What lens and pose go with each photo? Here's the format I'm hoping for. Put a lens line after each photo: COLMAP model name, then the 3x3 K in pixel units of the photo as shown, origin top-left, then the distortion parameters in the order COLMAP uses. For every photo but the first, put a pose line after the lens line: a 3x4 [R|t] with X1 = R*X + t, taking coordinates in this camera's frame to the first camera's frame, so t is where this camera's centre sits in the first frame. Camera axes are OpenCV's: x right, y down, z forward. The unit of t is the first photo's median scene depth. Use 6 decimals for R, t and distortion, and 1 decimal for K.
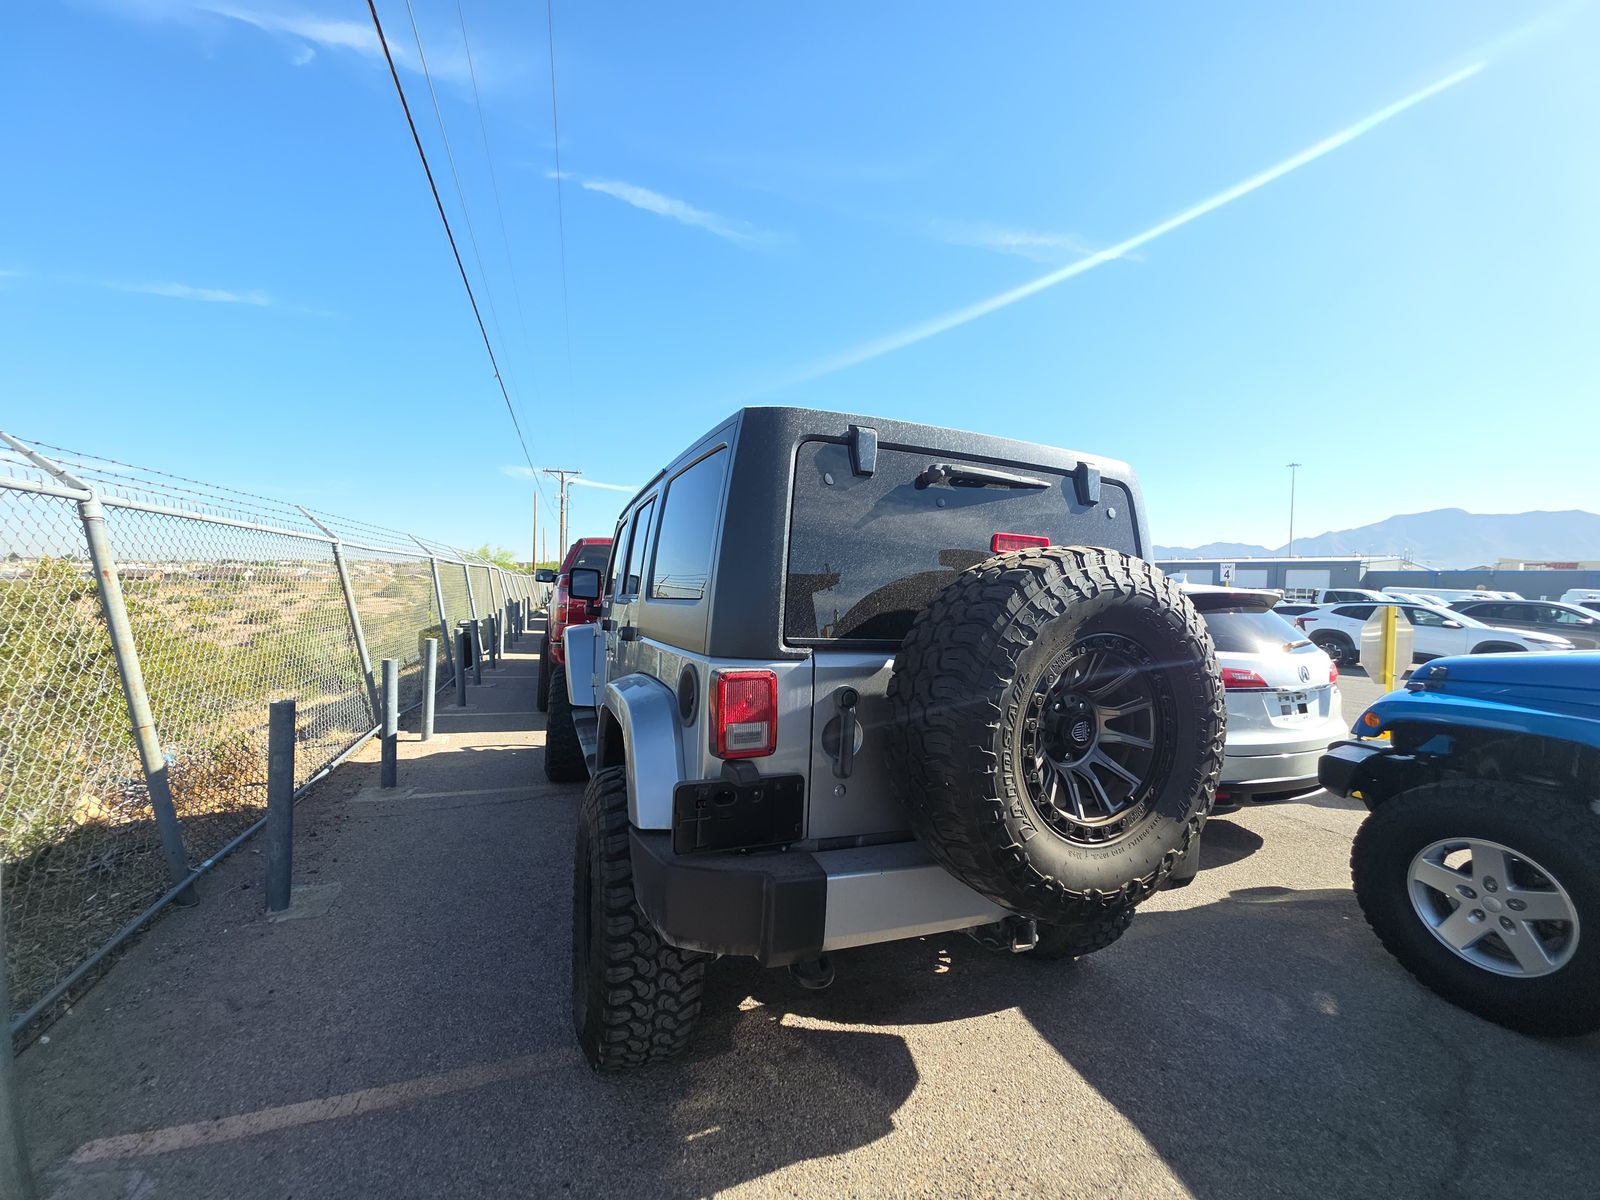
lens RADIAL K [[641.0, 0, 799.2], [0, 641.0, 598.7], [0, 0, 1]] dist [0.015865, -0.010759]
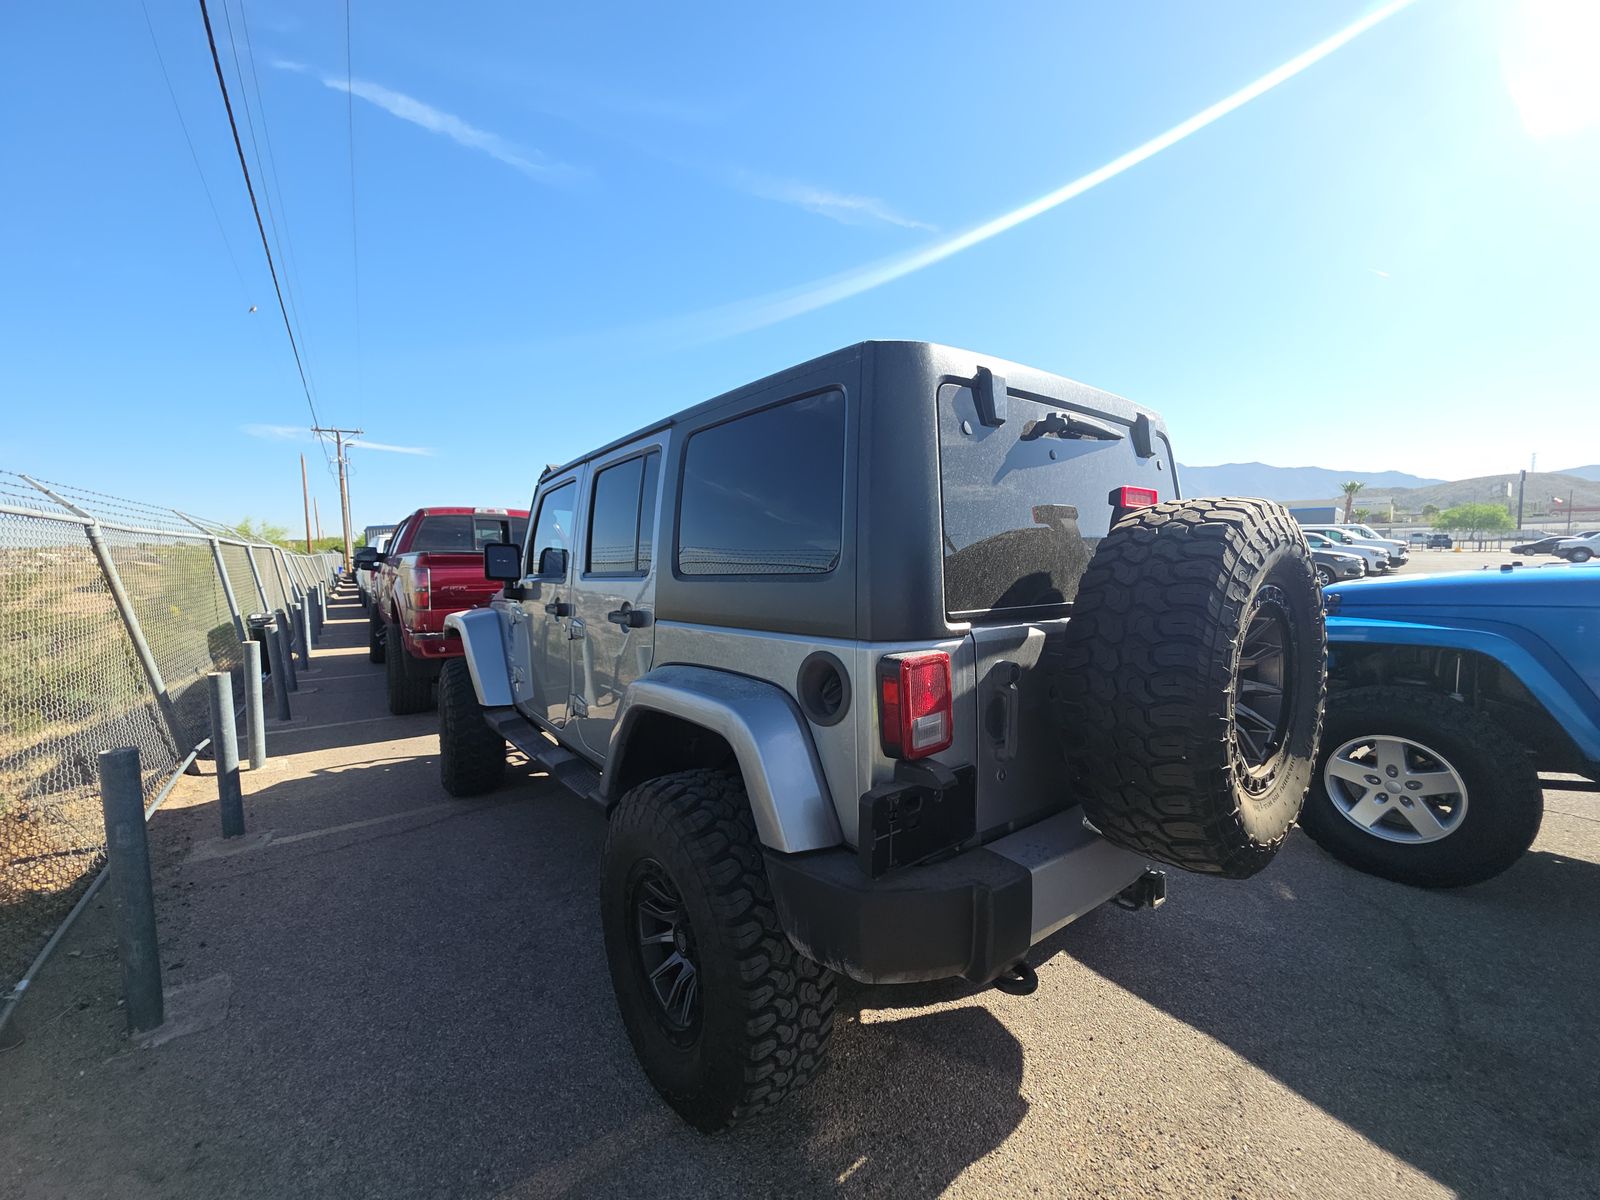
lens RADIAL K [[641.0, 0, 799.2], [0, 641.0, 598.7], [0, 0, 1]] dist [0.015865, -0.010759]
pose [[0.962636, -0.067525, 0.262243, -0.303811], [0.051932, 0.996471, 0.065948, -0.017642], [-0.265771, -0.049865, 0.962746, 0.149105]]
